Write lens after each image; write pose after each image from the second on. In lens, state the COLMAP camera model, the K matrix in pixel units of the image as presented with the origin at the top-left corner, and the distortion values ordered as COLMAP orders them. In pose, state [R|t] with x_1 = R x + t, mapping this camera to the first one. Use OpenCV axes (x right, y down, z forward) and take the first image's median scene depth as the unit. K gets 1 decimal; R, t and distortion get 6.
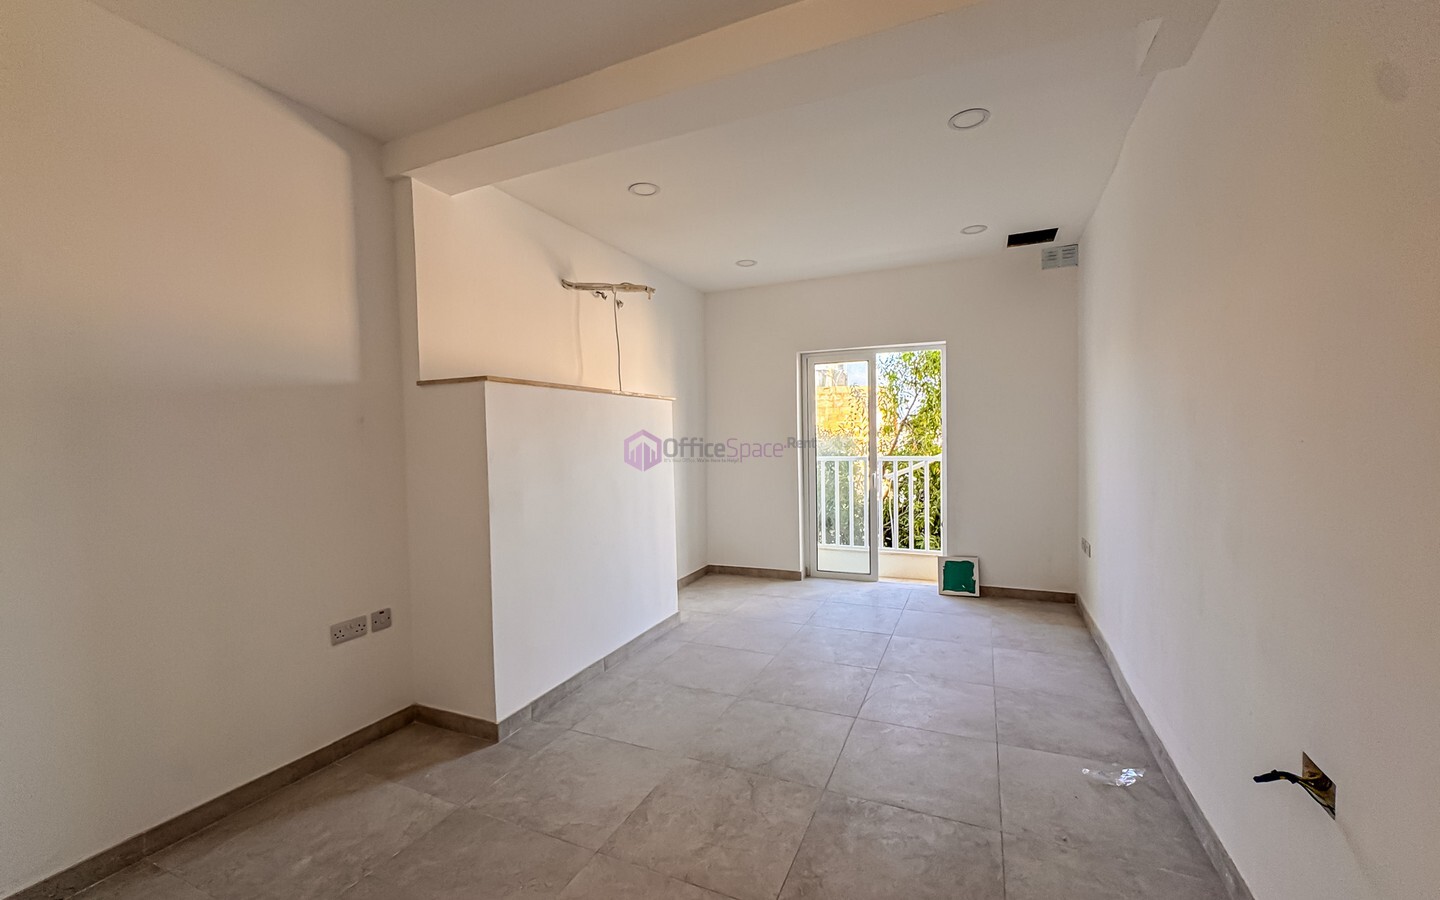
lens RADIAL K [[581.2, 0, 722.6], [0, 581.2, 453.4], [0, 0, 1]] dist [0.001838, 0.000052]
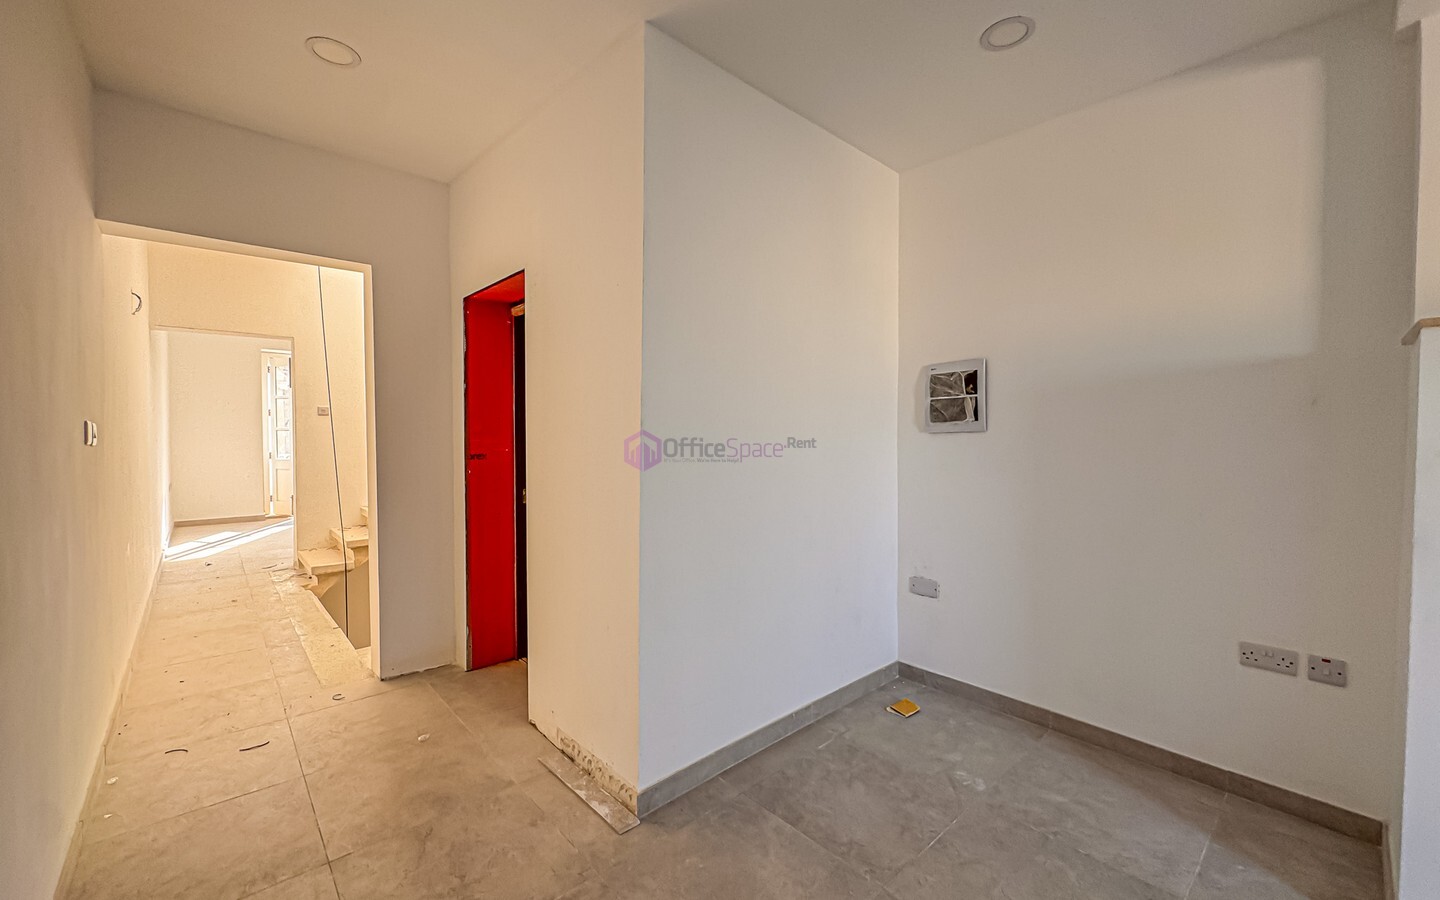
lens RADIAL K [[581.2, 0, 722.6], [0, 581.2, 453.4], [0, 0, 1]] dist [0.001838, 0.000052]
pose [[-0.417017, 0.050413, -0.907500, 0.432096], [-0.012970, 0.998029, 0.061403, -0.030020], [0.908806, 0.037376, -0.415541, 0.648728]]
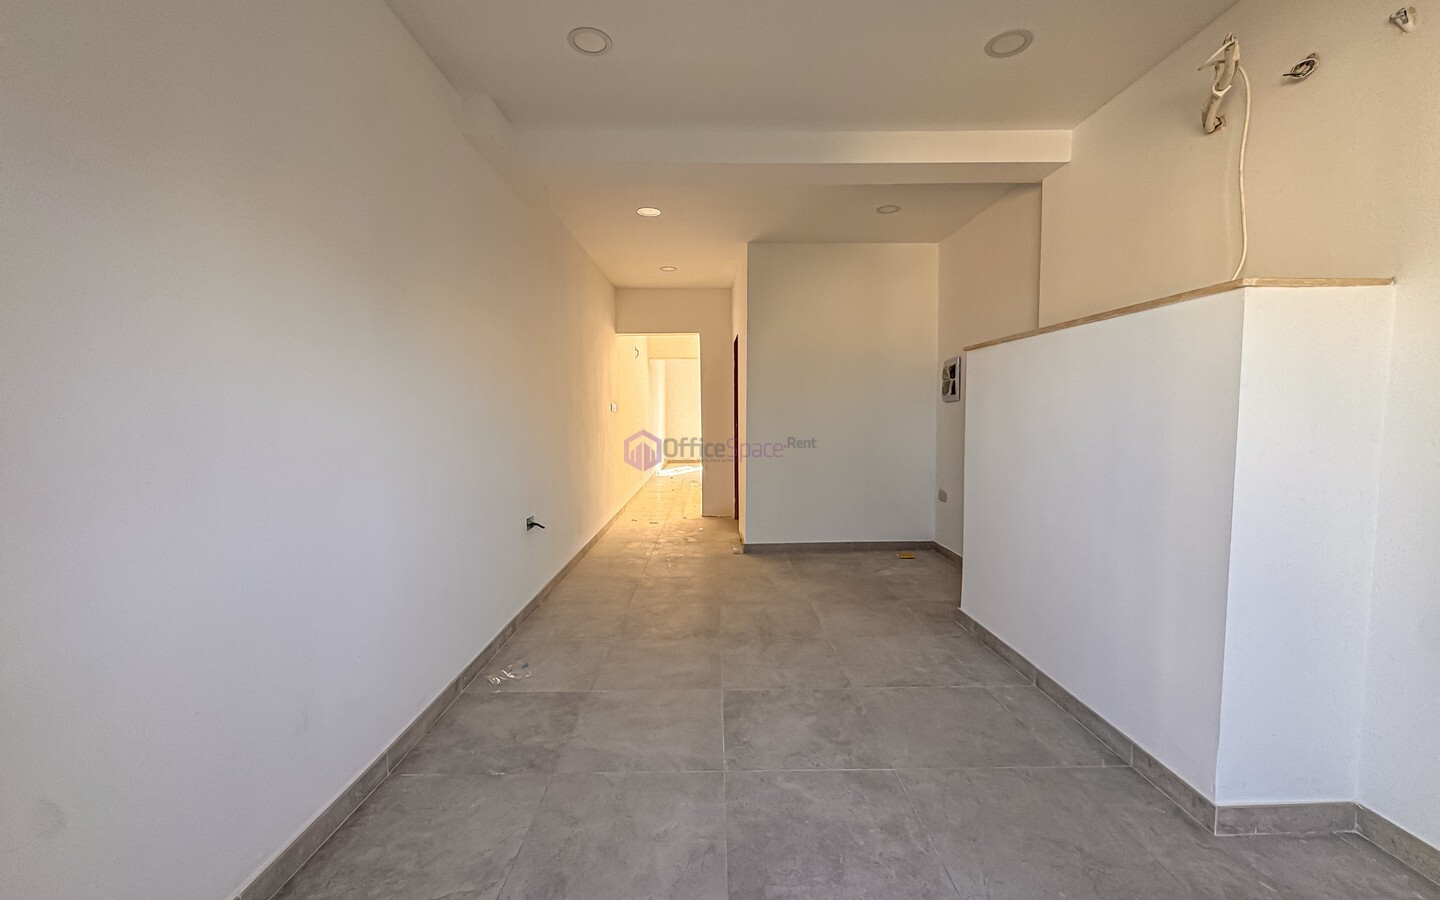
lens RADIAL K [[581.2, 0, 722.6], [0, 581.2, 453.4], [0, 0, 1]] dist [0.001838, 0.000052]
pose [[-0.909249, 0.054087, -0.412723, 0.689235], [0.014315, 0.994999, 0.098858, -0.036214], [0.416006, 0.083979, -0.905476, 2.089495]]
